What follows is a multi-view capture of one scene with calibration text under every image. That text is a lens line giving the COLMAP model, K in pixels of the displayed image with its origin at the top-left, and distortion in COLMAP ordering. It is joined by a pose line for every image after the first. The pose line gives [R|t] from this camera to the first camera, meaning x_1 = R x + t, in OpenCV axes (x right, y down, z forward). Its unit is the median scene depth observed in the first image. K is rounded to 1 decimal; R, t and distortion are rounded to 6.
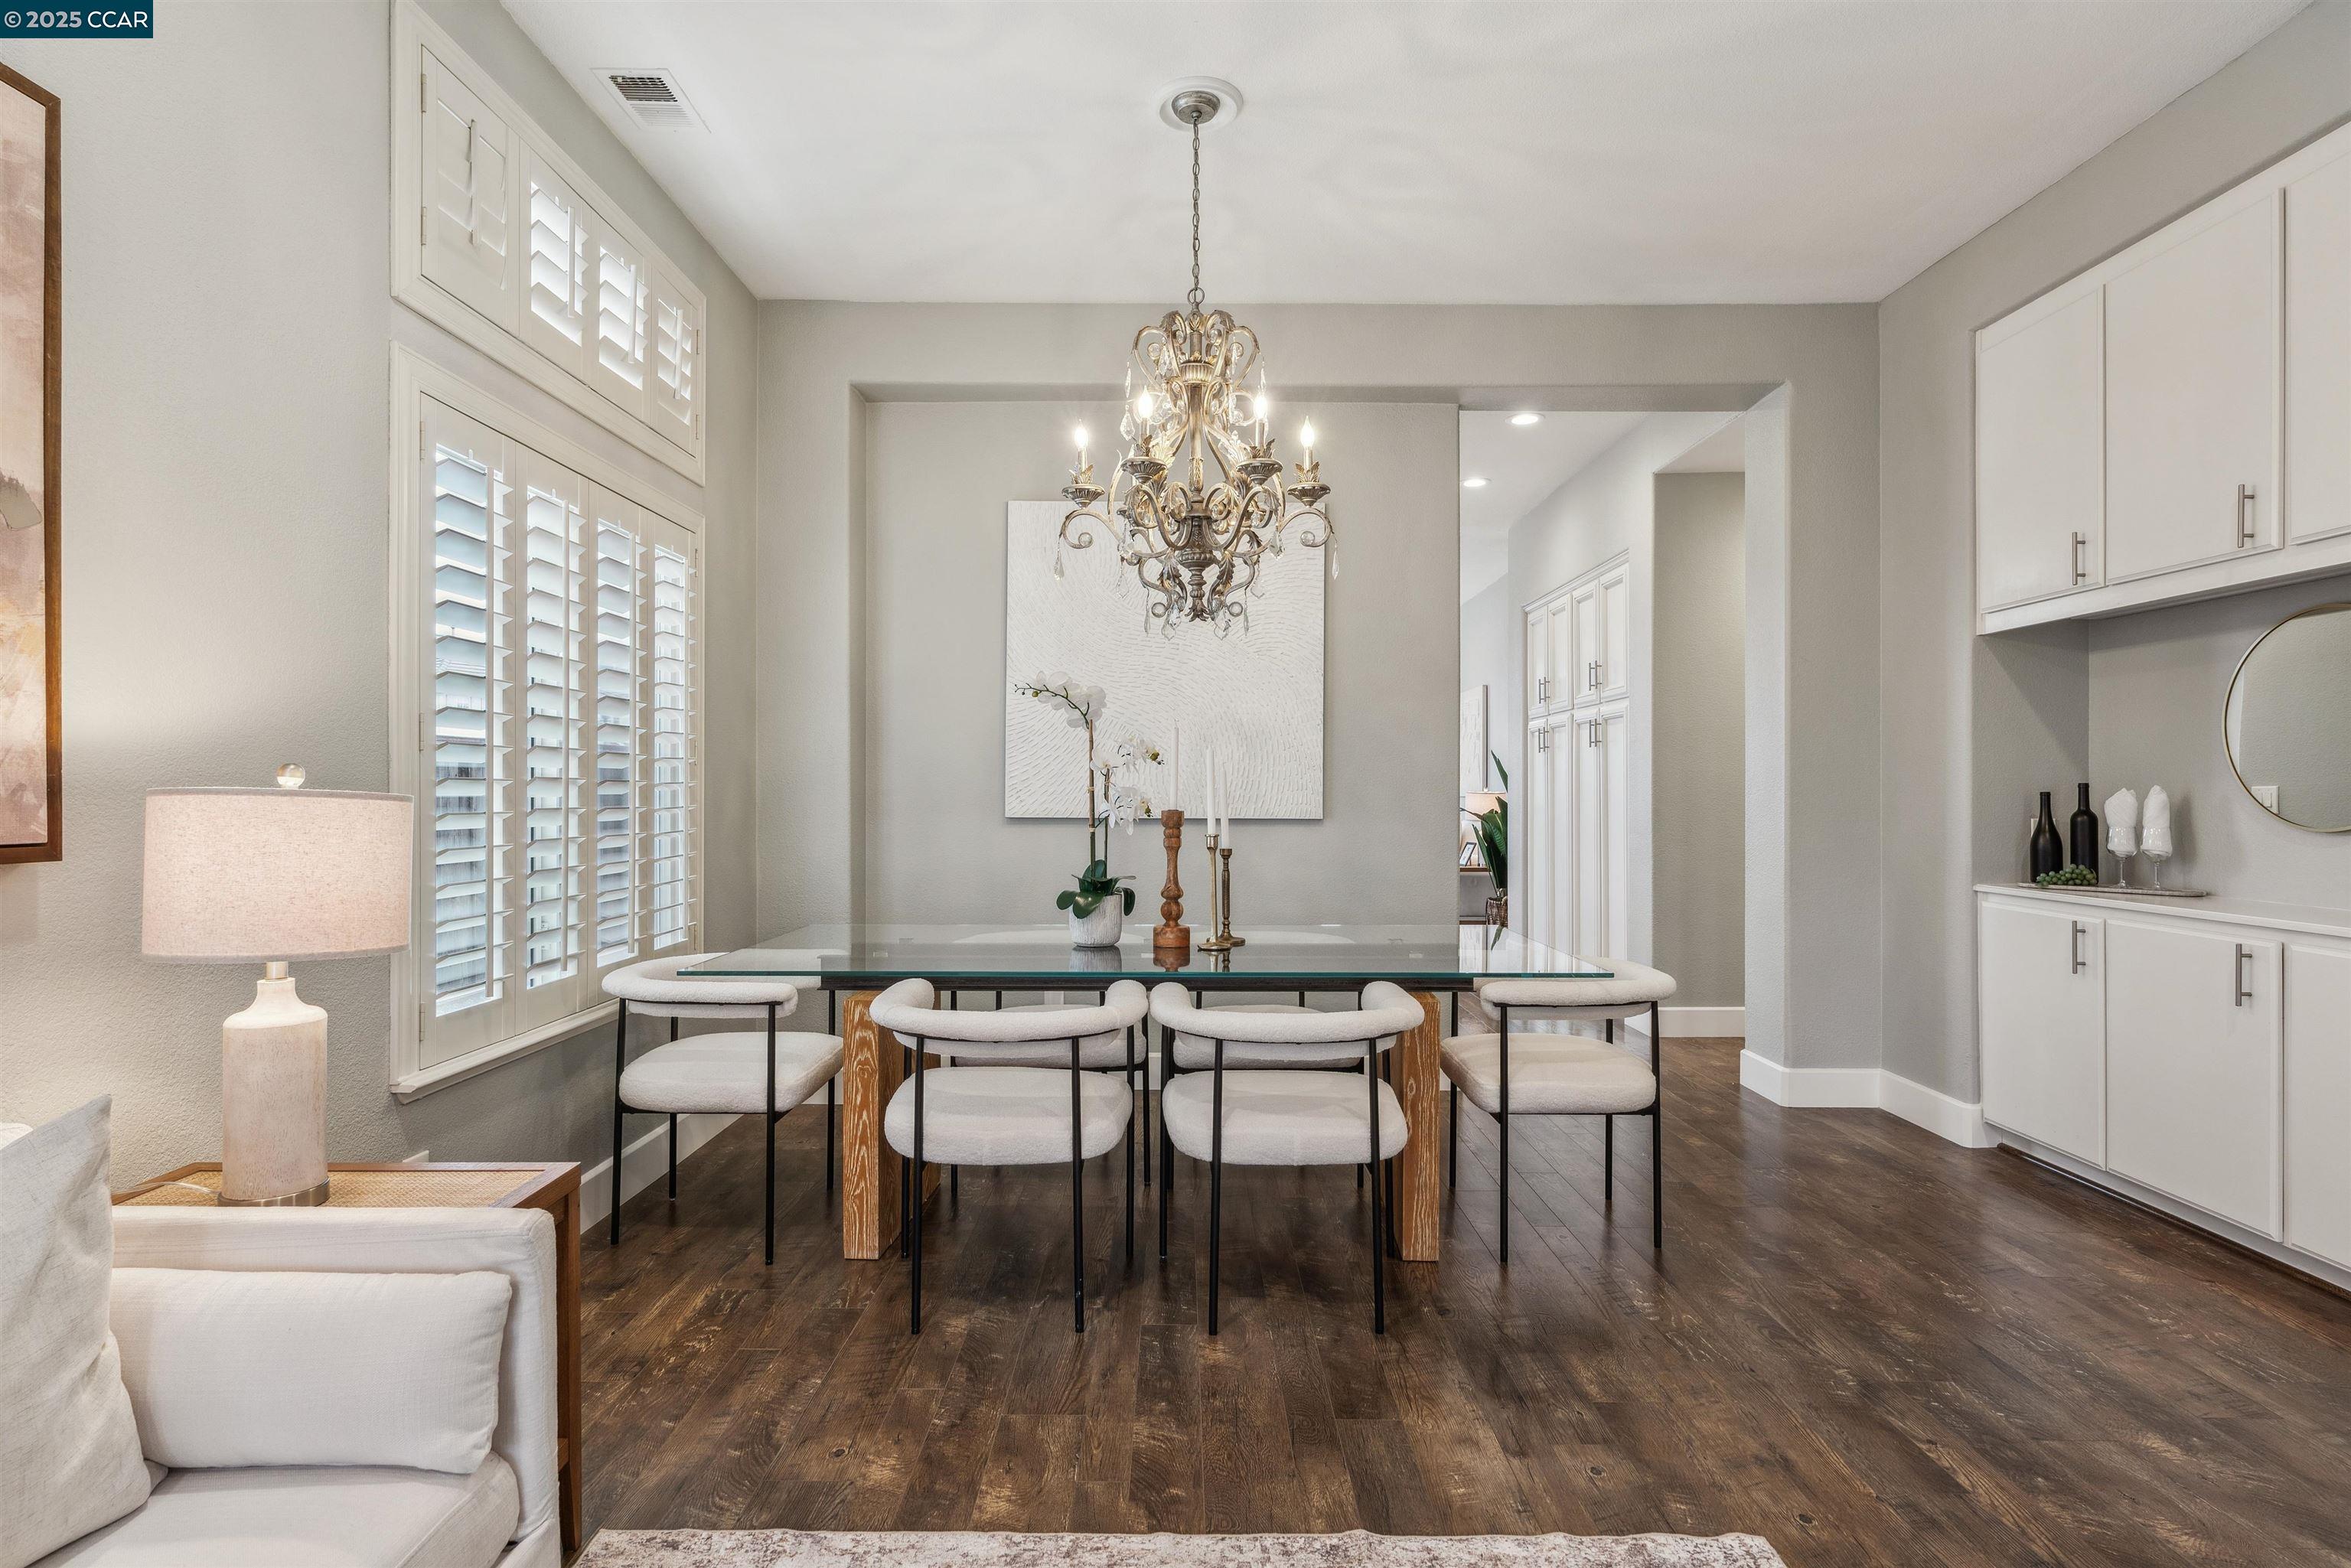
lens RADIAL K [[1178.0, 0, 1175.5], [0, 1178.0, 788.6], [0, 0, 1]] dist [-0.010504, 0.002680]
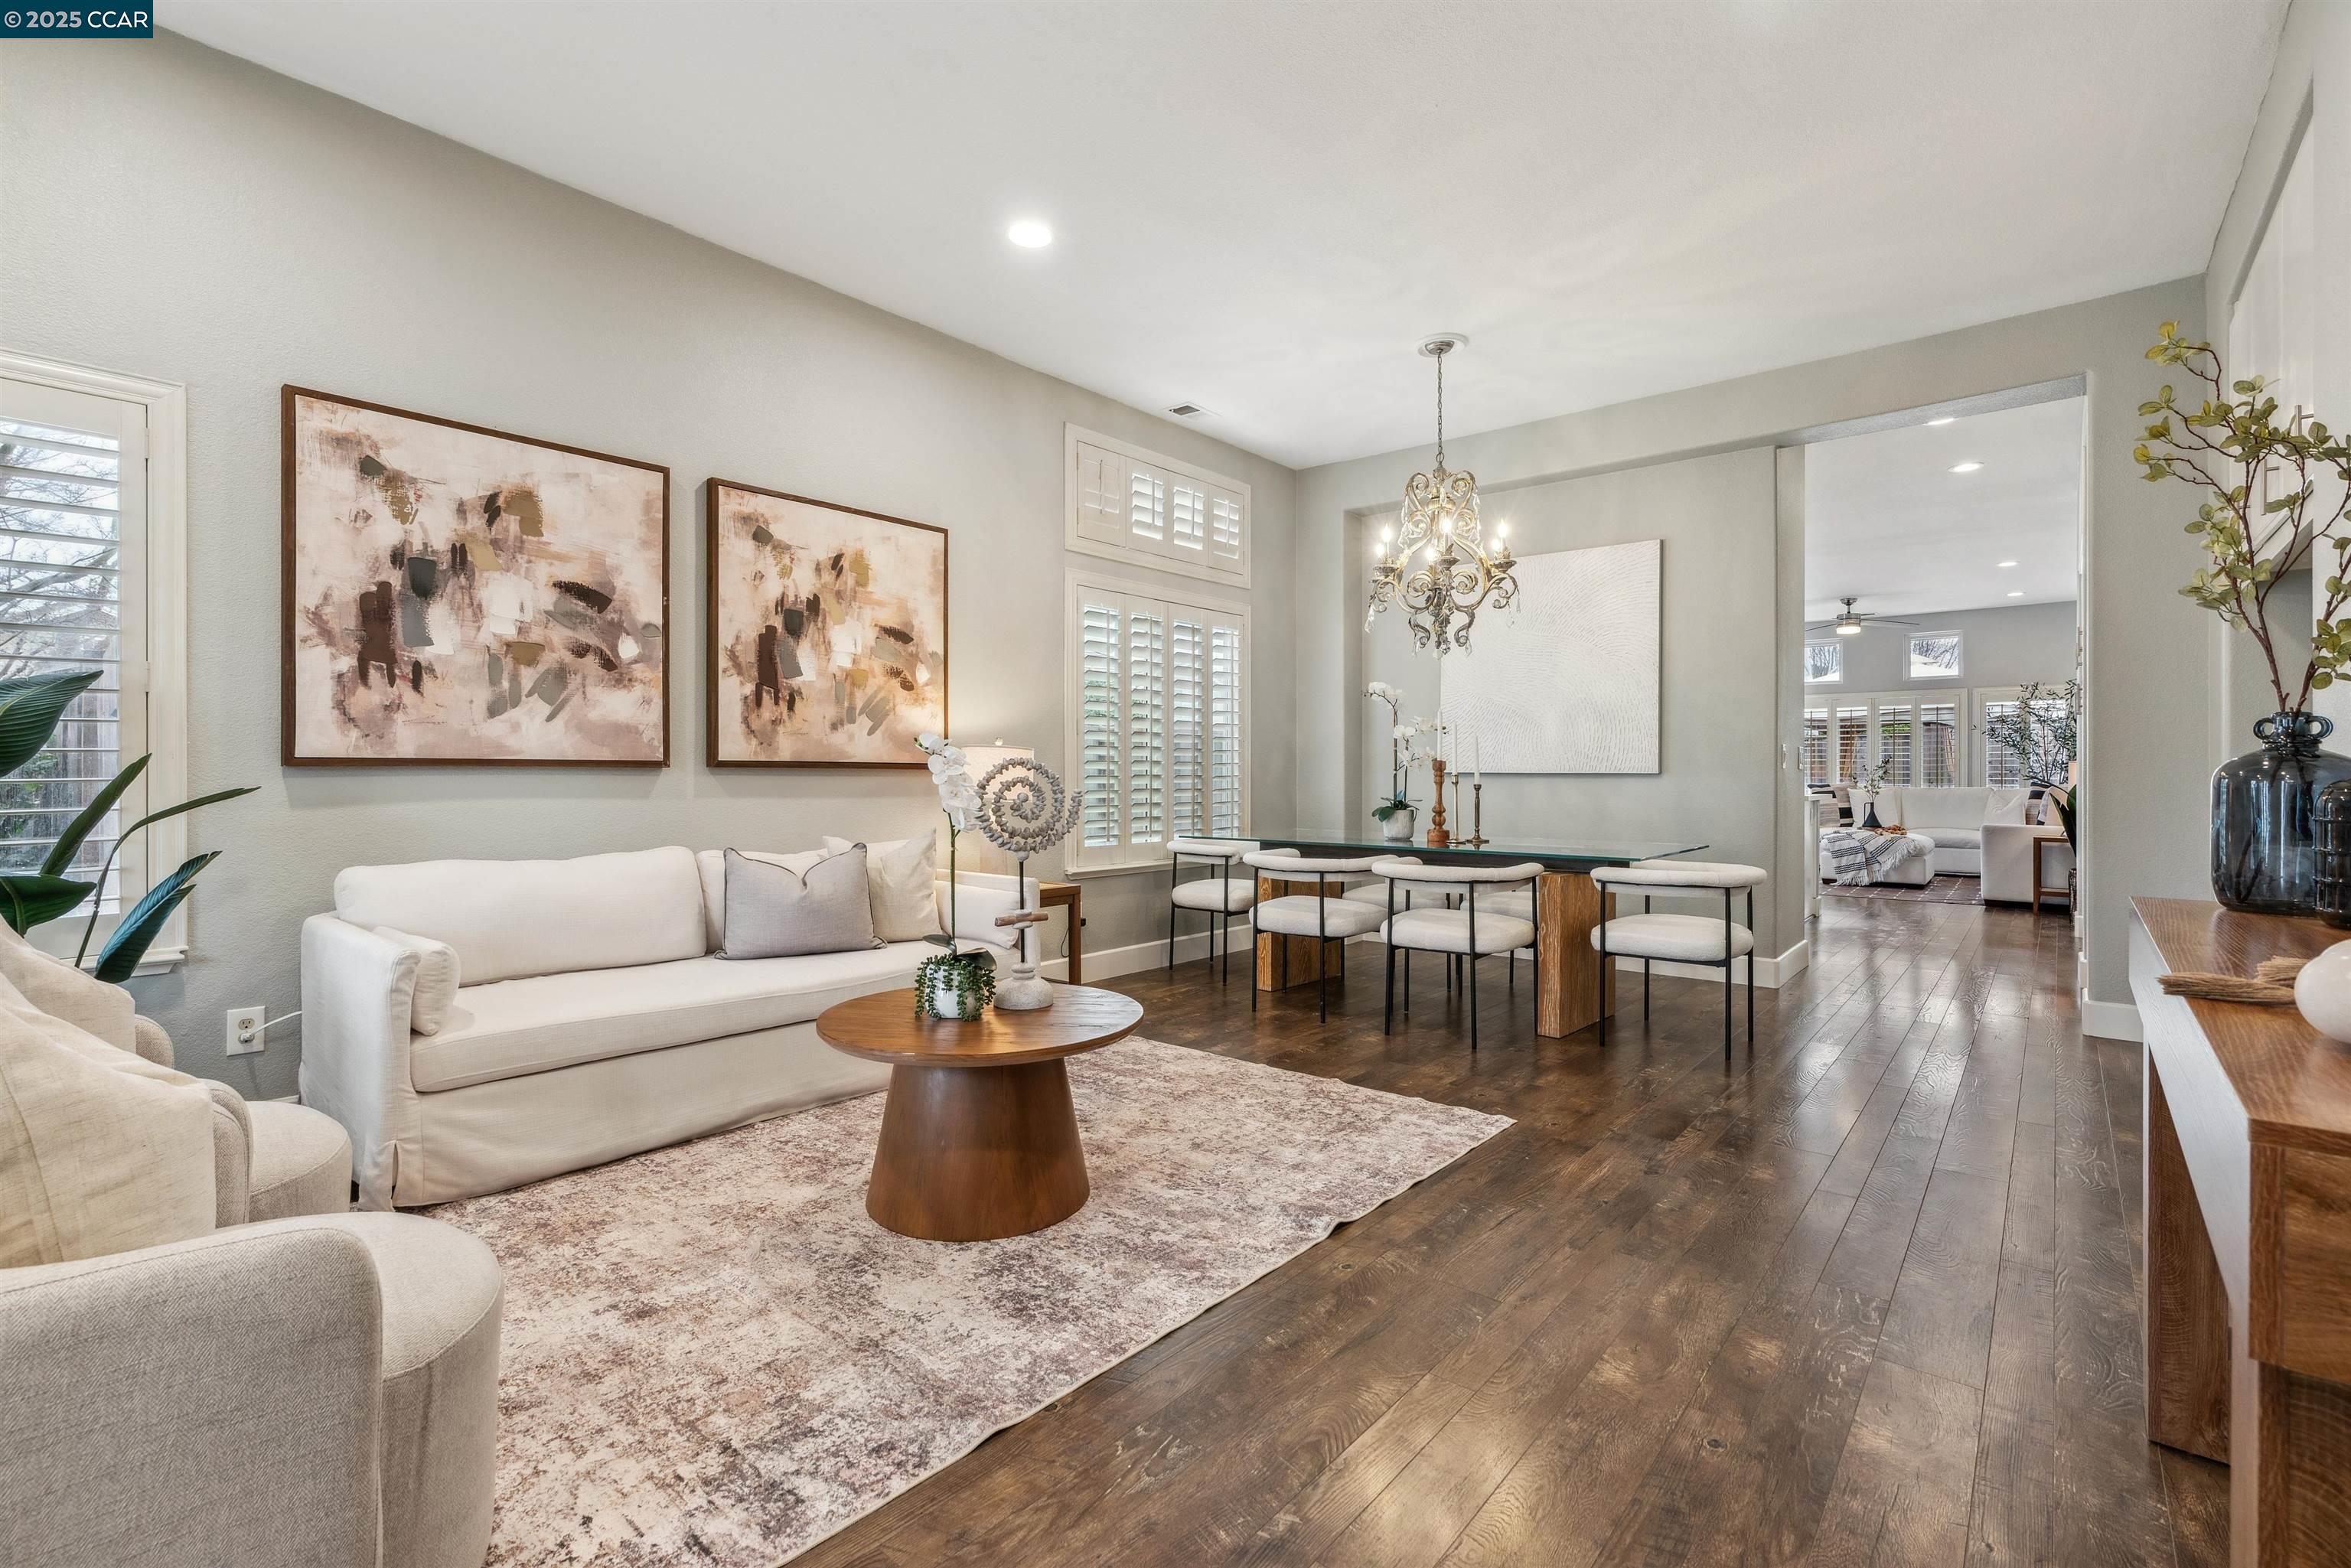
lens RADIAL K [[1058.8, 0, 1175.6], [0, 1058.8, 770.0], [0, 0, 1]] dist [-0.010981, 0.006226]
pose [[0.764241, -0.004684, -0.644913, 0.686472], [0.001670, 0.999985, -0.005284, 0.039733], [0.644928, 0.002961, 0.764237, -0.398965]]
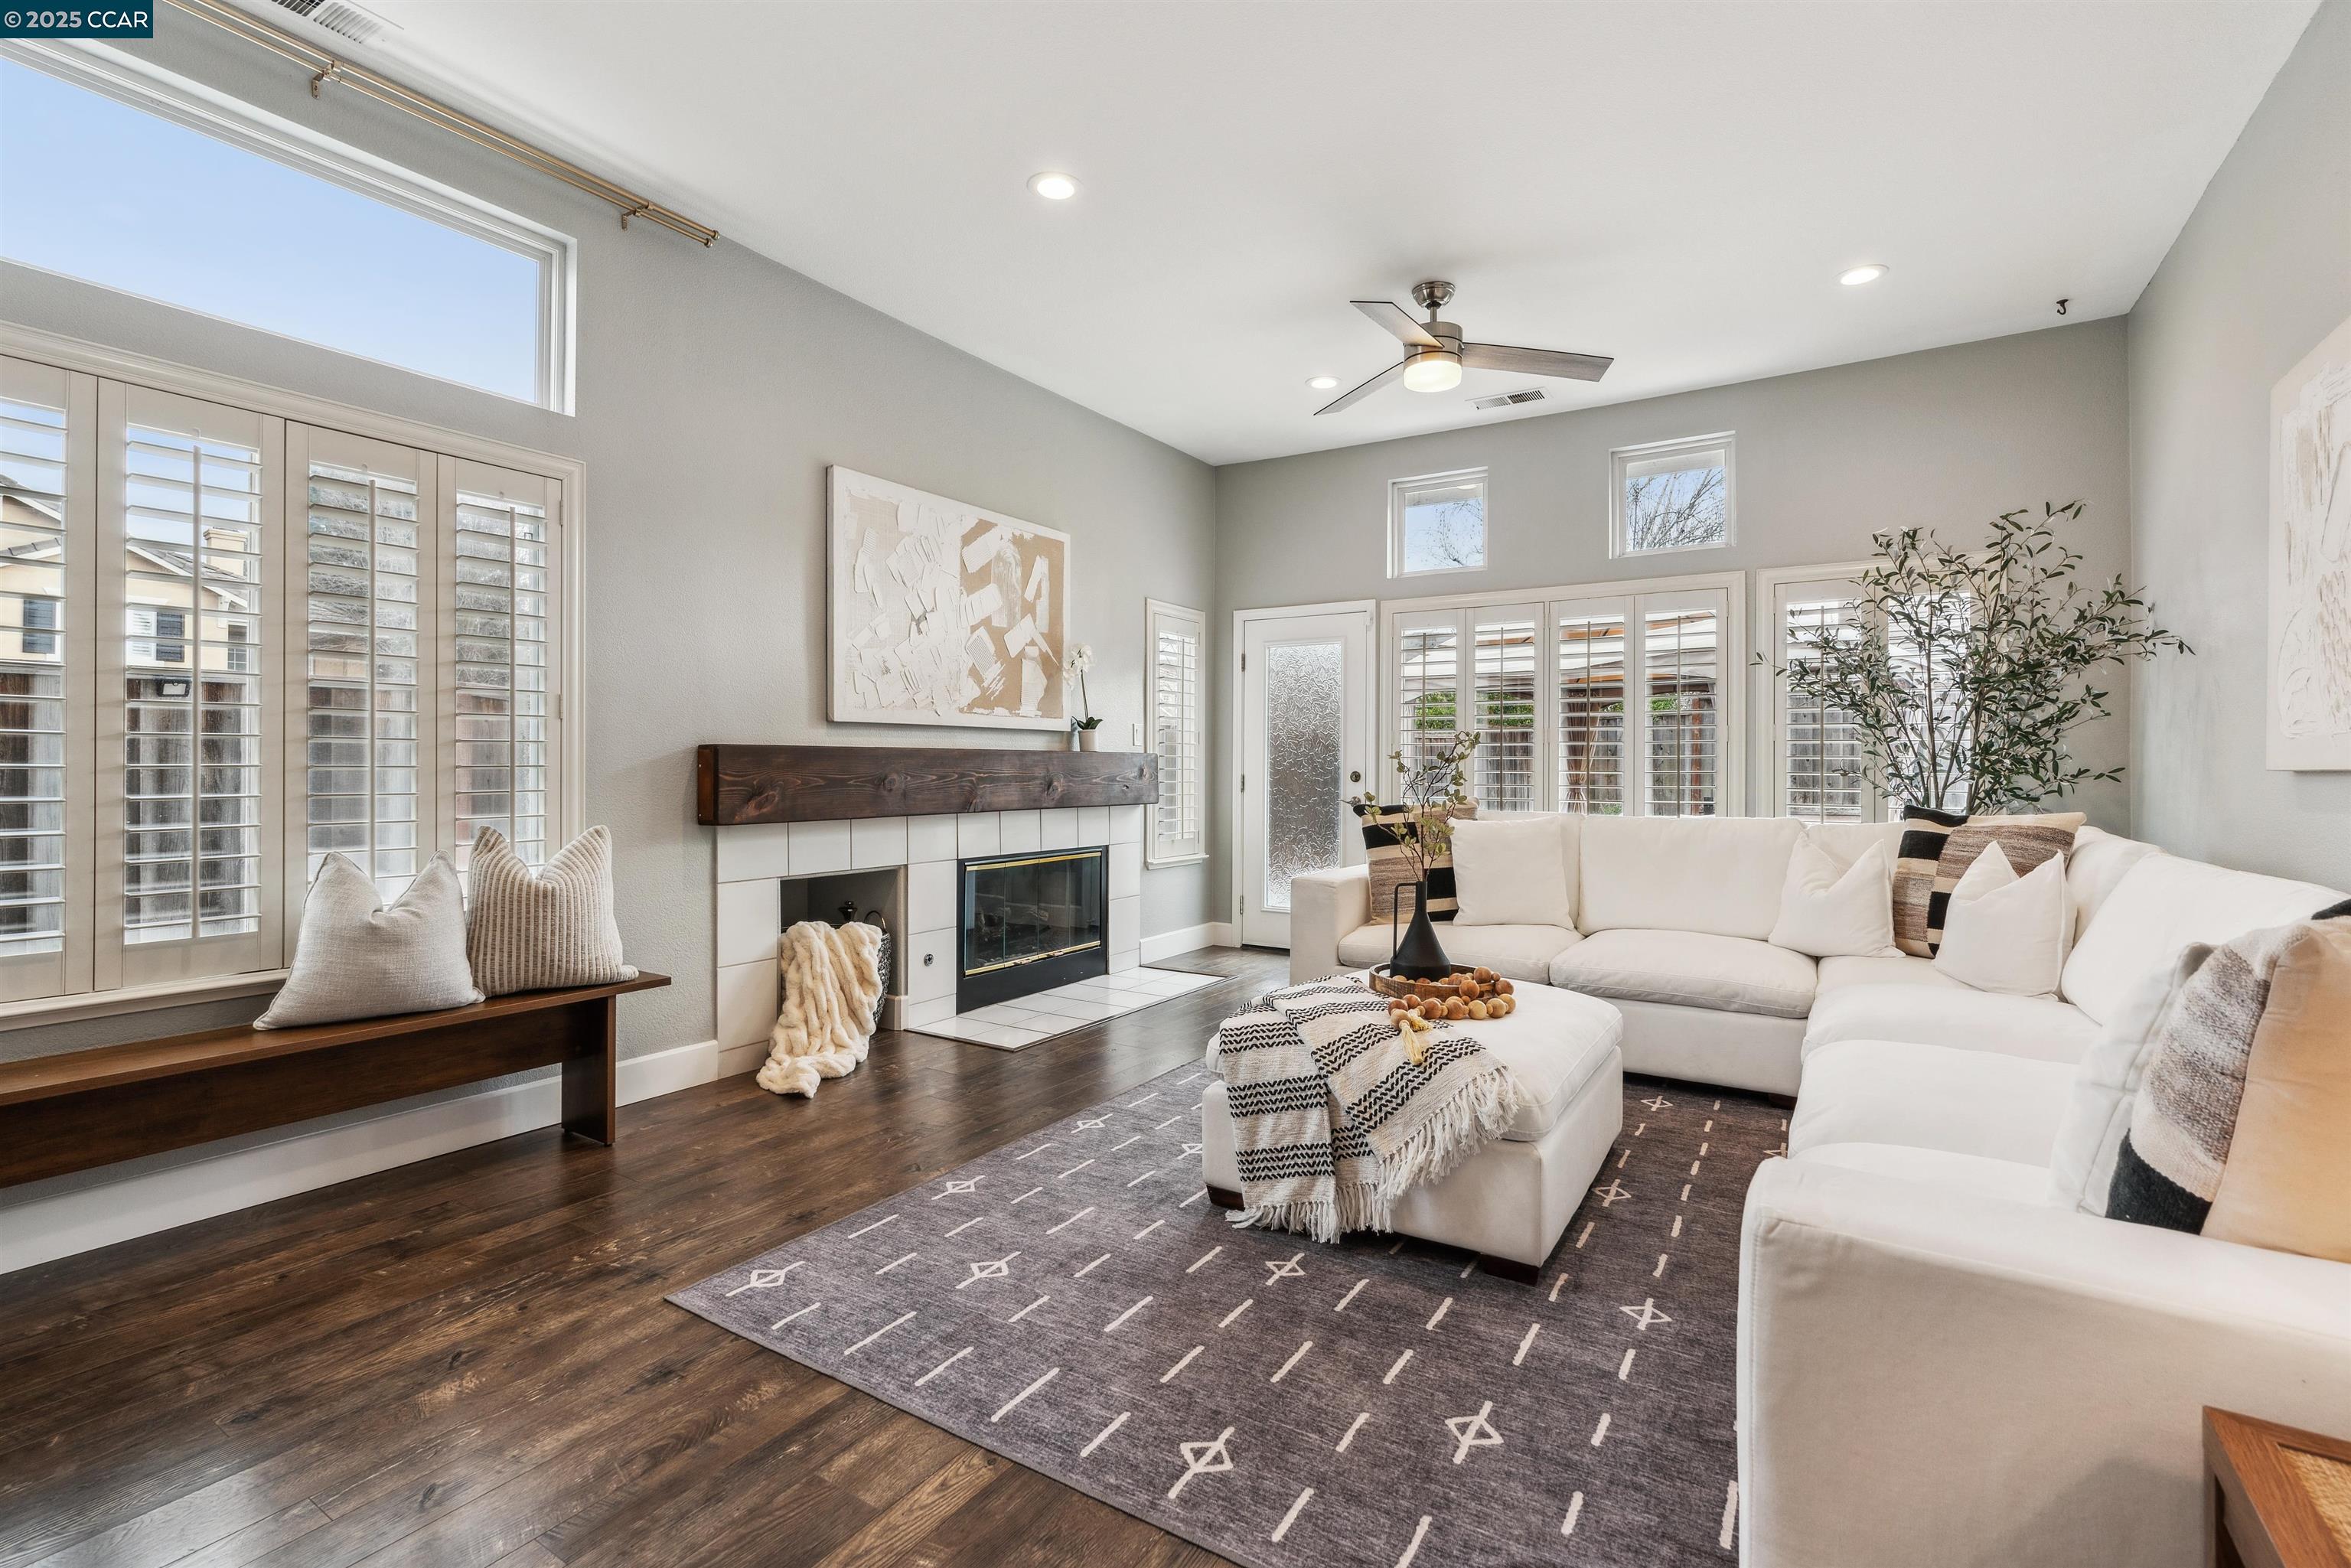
lens RADIAL K [[1058.8, 0, 1169.8], [0, 1058.8, 760.4], [0, 0, 1]] dist [-0.010981, 0.006226]
pose [[0.839288, -0.002523, -0.543681, 0.557292], [-0.001194, 0.999978, -0.006485, 0.024606], [0.543686, 0.006092, 0.839267, 2.473736]]
